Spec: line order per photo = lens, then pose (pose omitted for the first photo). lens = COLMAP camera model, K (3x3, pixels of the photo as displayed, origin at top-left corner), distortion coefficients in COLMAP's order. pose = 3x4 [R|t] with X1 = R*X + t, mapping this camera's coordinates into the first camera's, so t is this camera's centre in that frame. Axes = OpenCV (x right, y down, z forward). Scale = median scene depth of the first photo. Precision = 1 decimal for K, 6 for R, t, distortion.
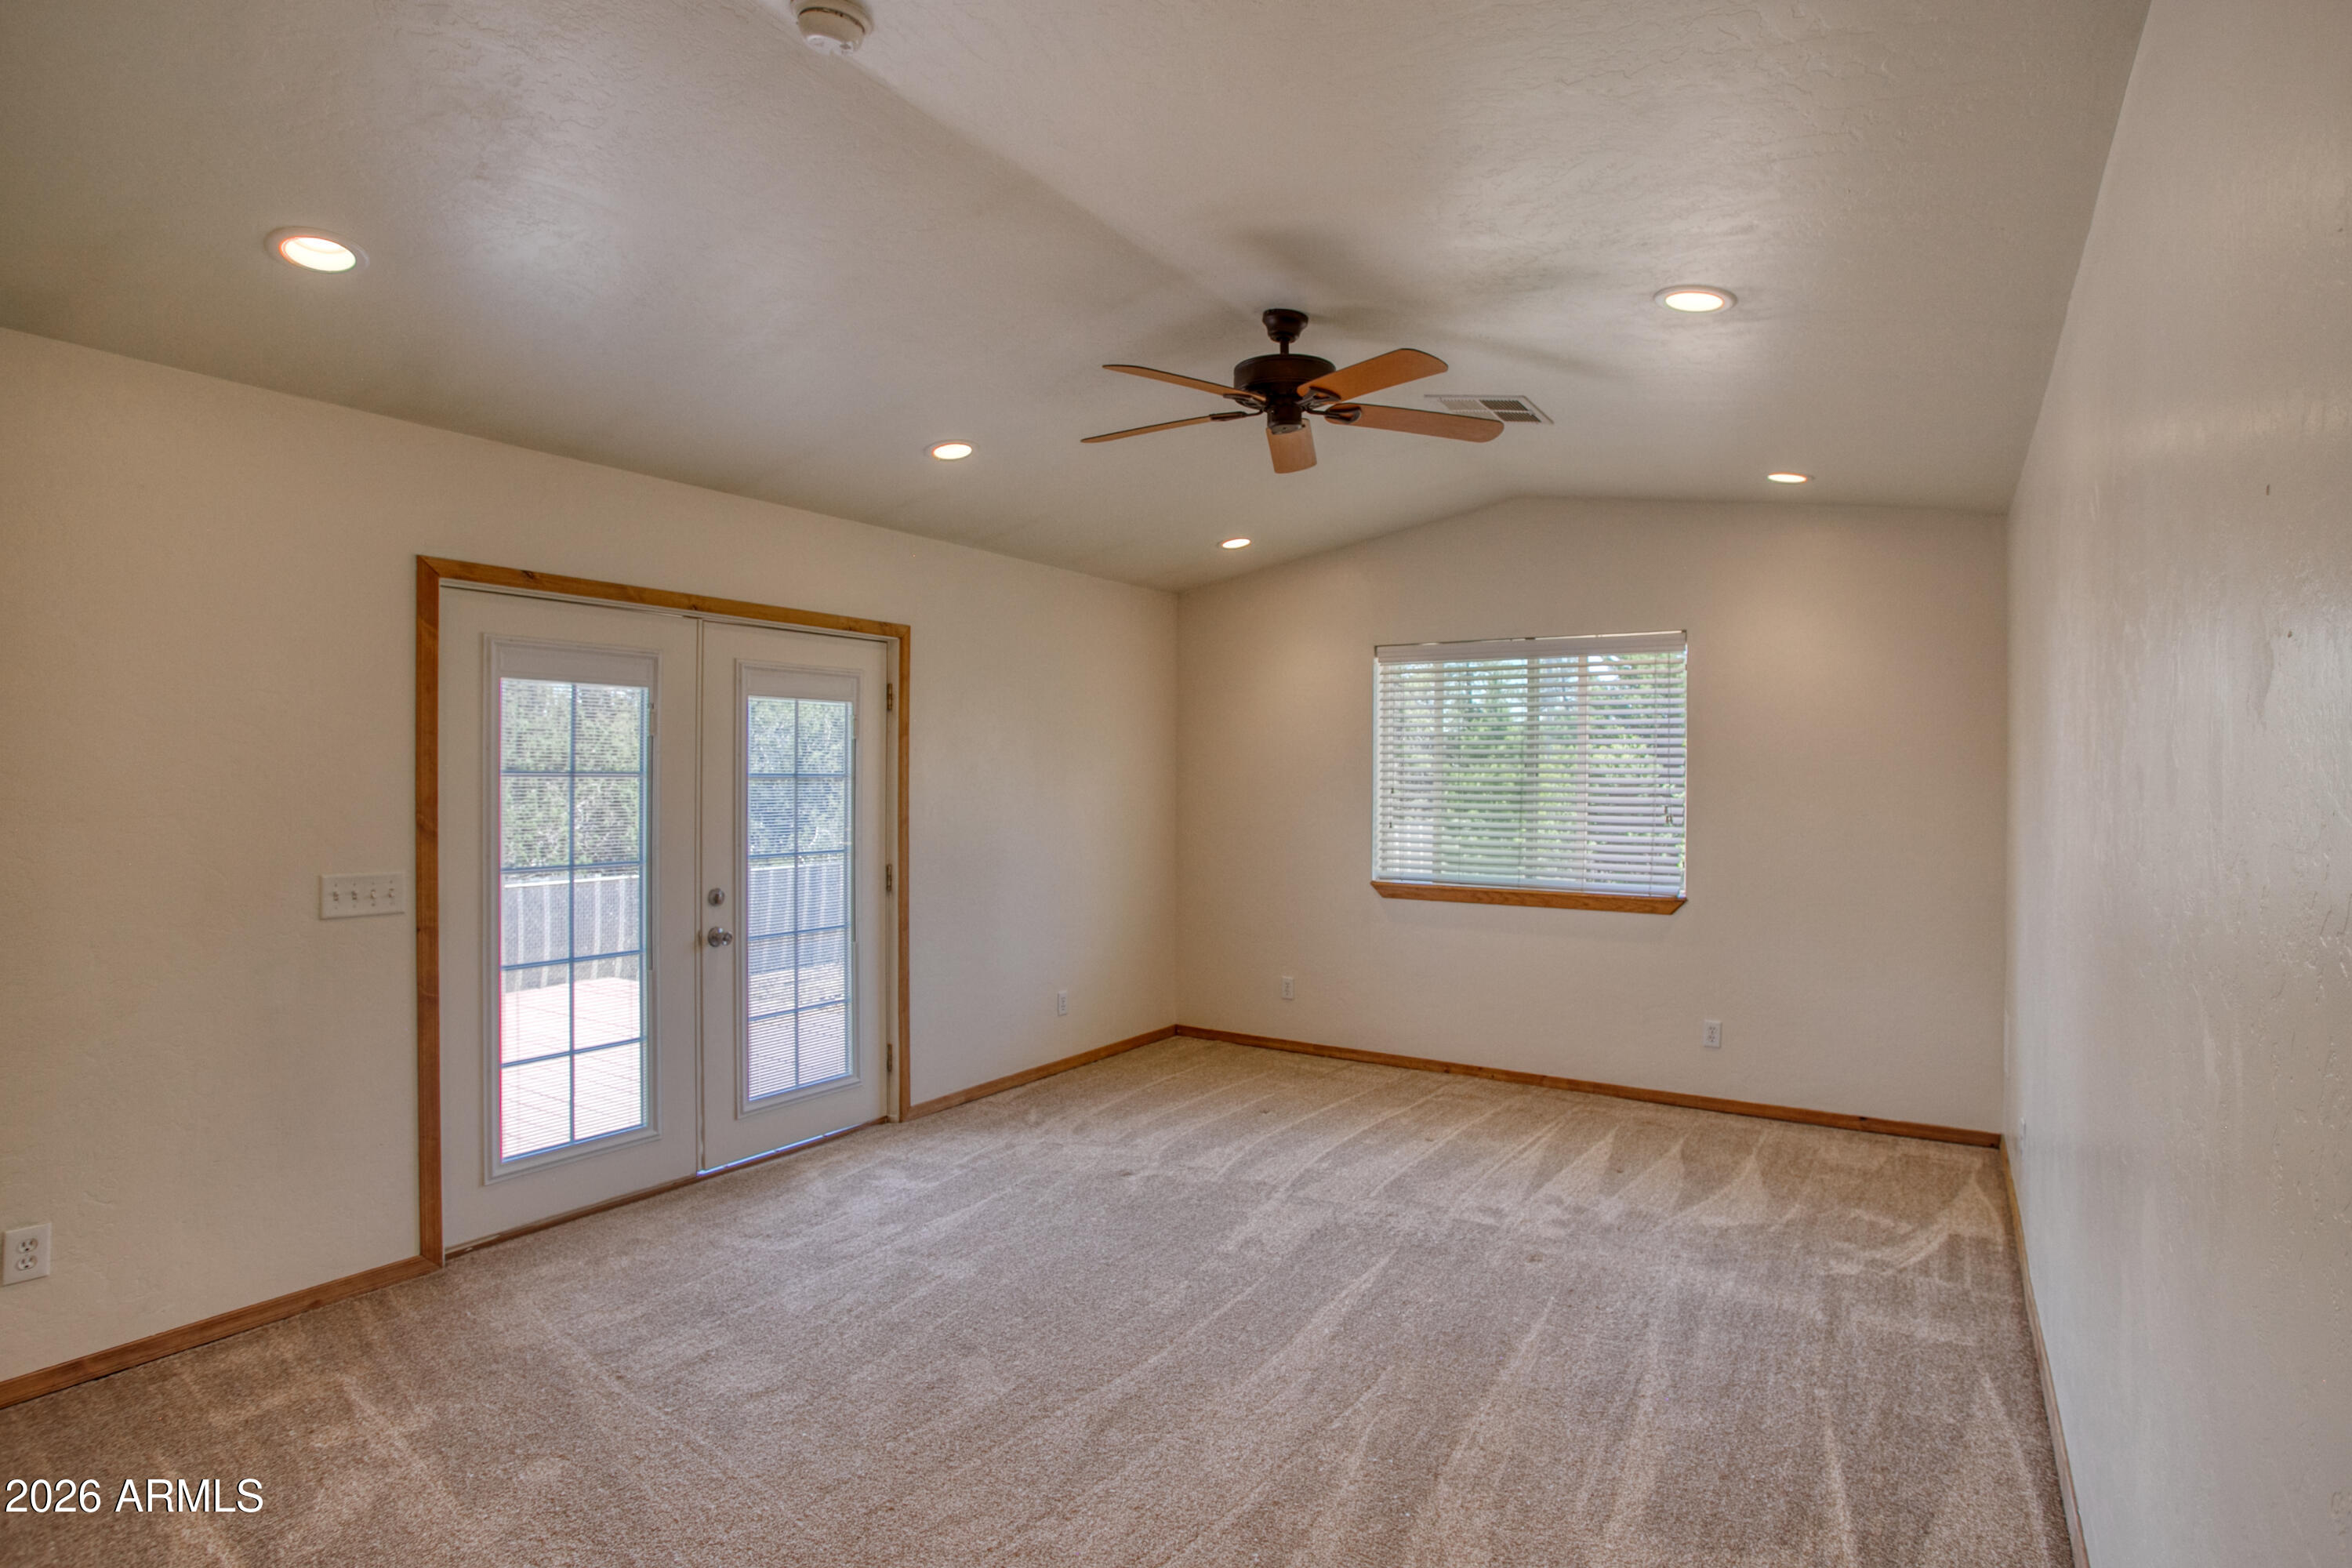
lens RADIAL K [[1150.2, 0, 1190.8], [0, 1150.2, 782.5], [0, 0, 1]] dist [-0.088033, 0.039140]
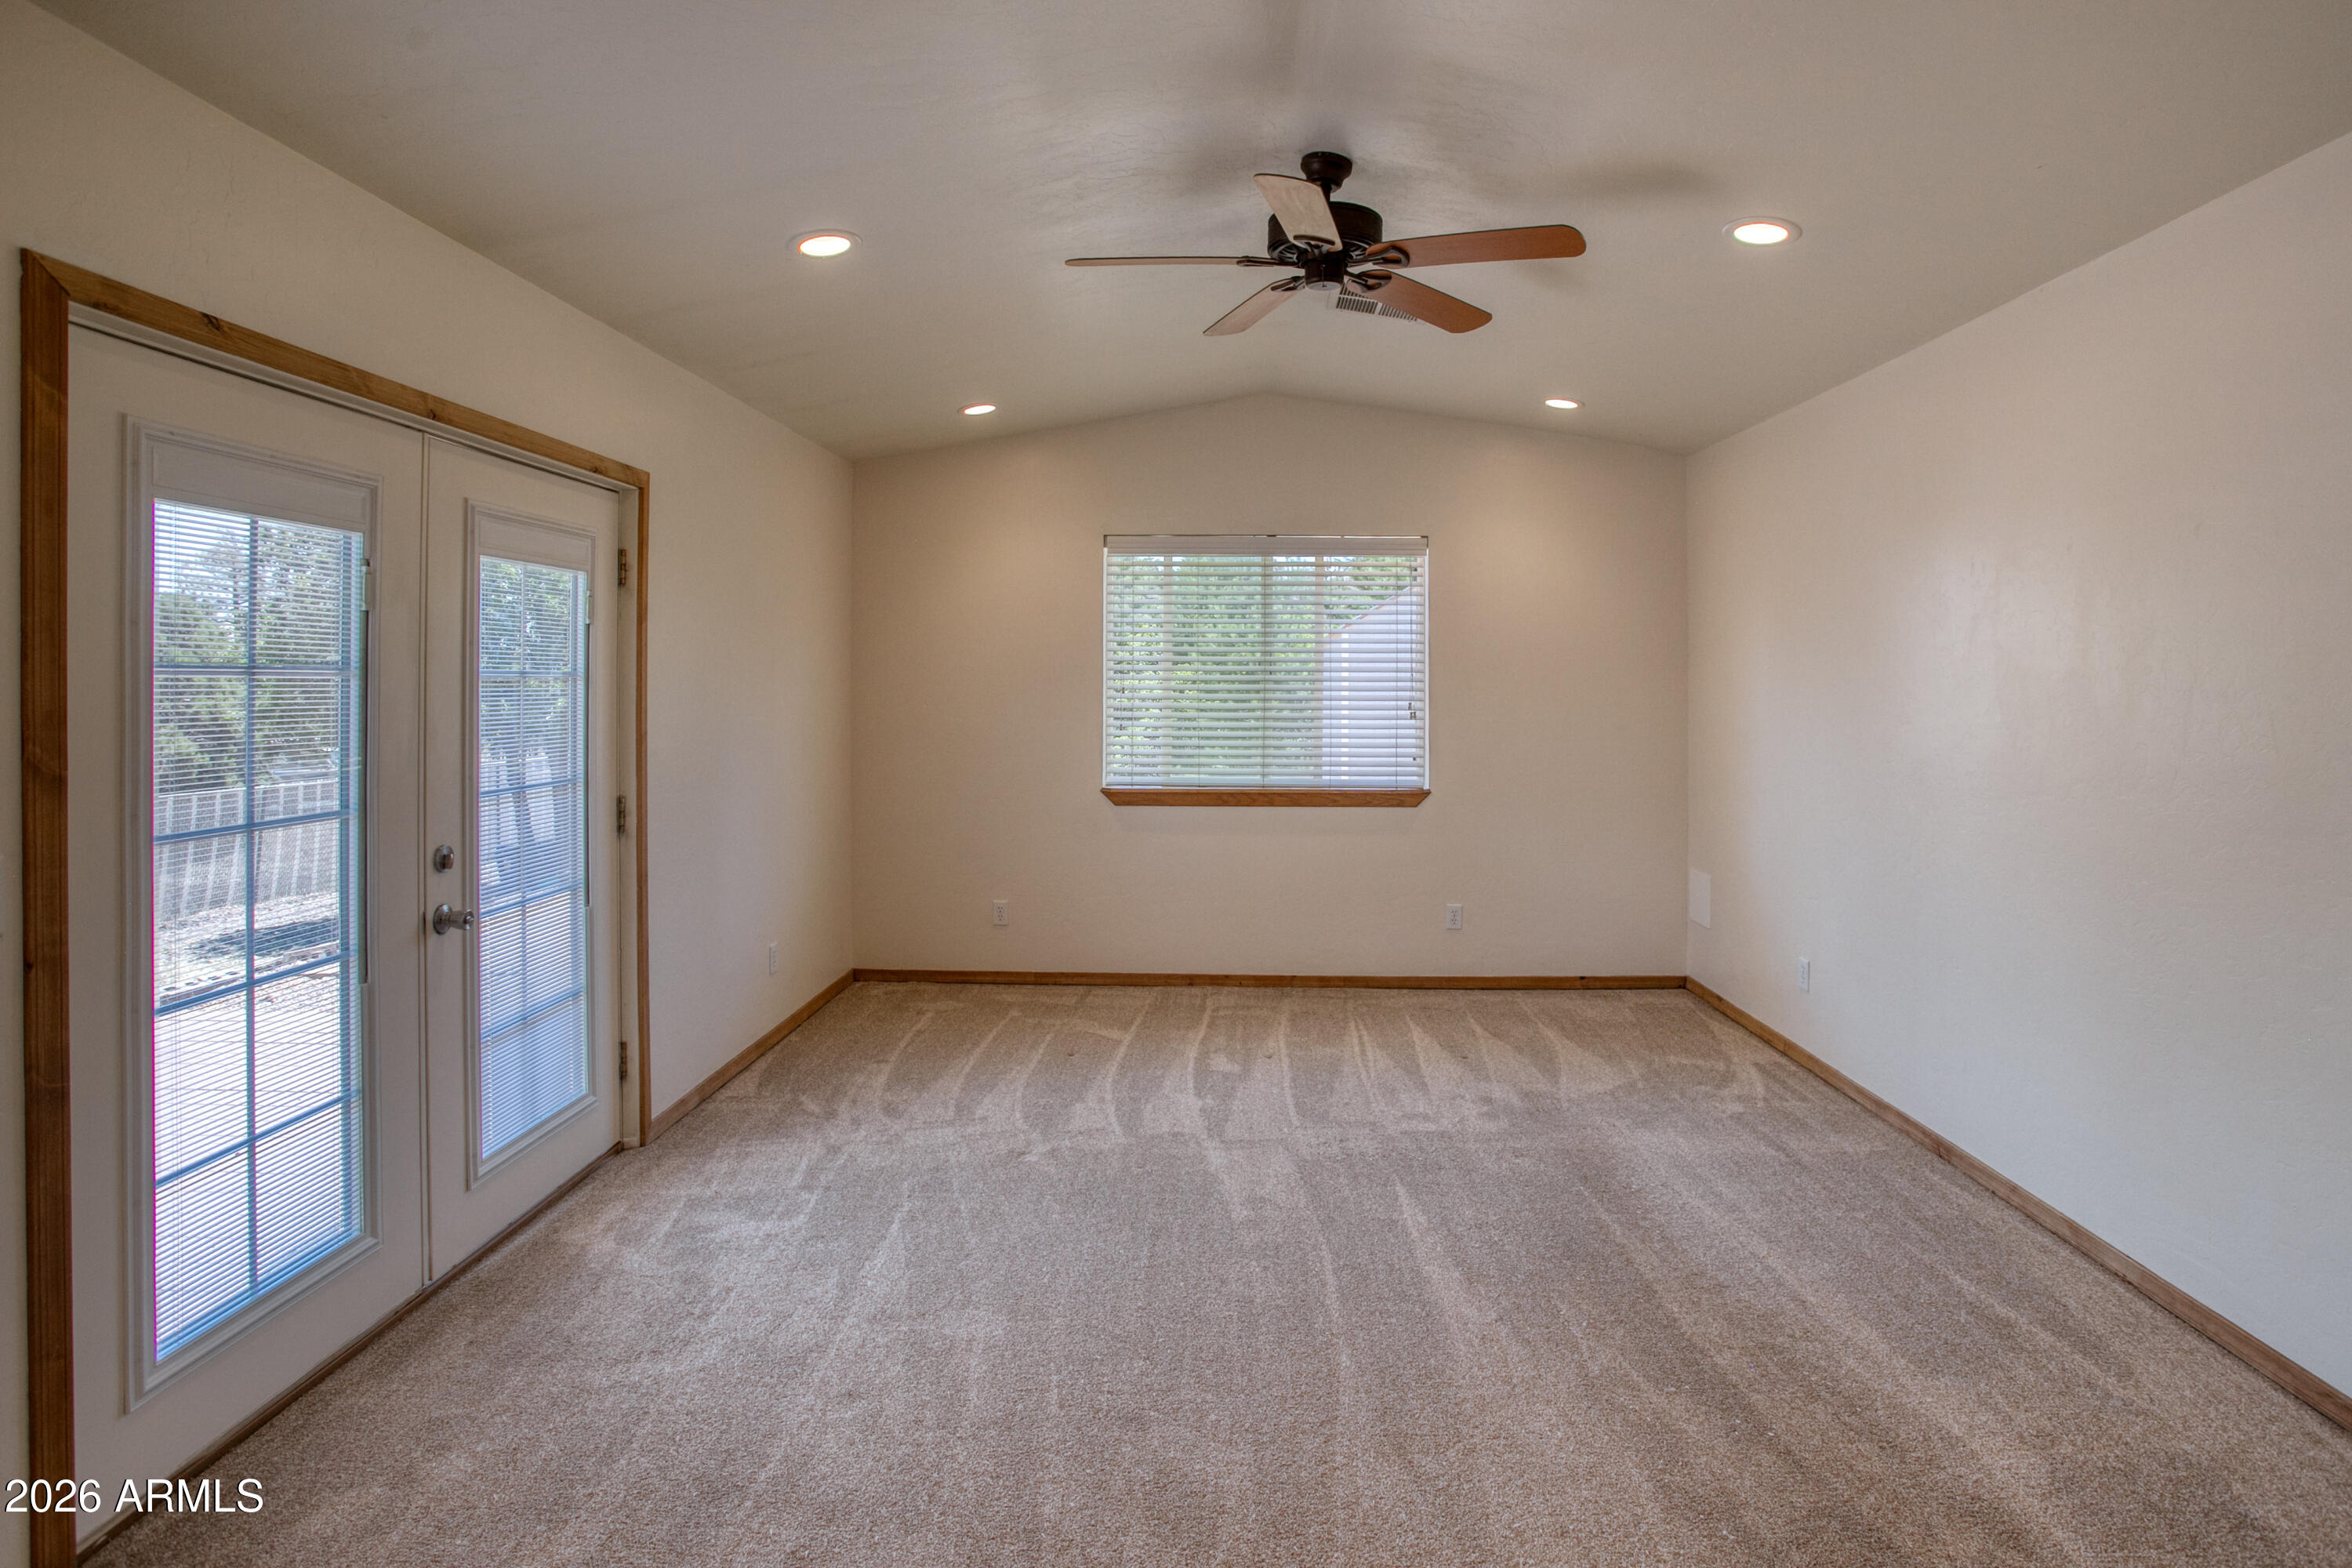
lens RADIAL K [[1181.6, 0, 1179.3], [0, 1181.6, 676.0], [0, 0, 1]] dist [-0.075977, 0.036360]
pose [[0.864170, -0.001435, 0.503198, -0.360029], [0.005322, 0.999966, -0.006289, 0.001640], [-0.503172, 0.008113, 0.864148, 0.193389]]
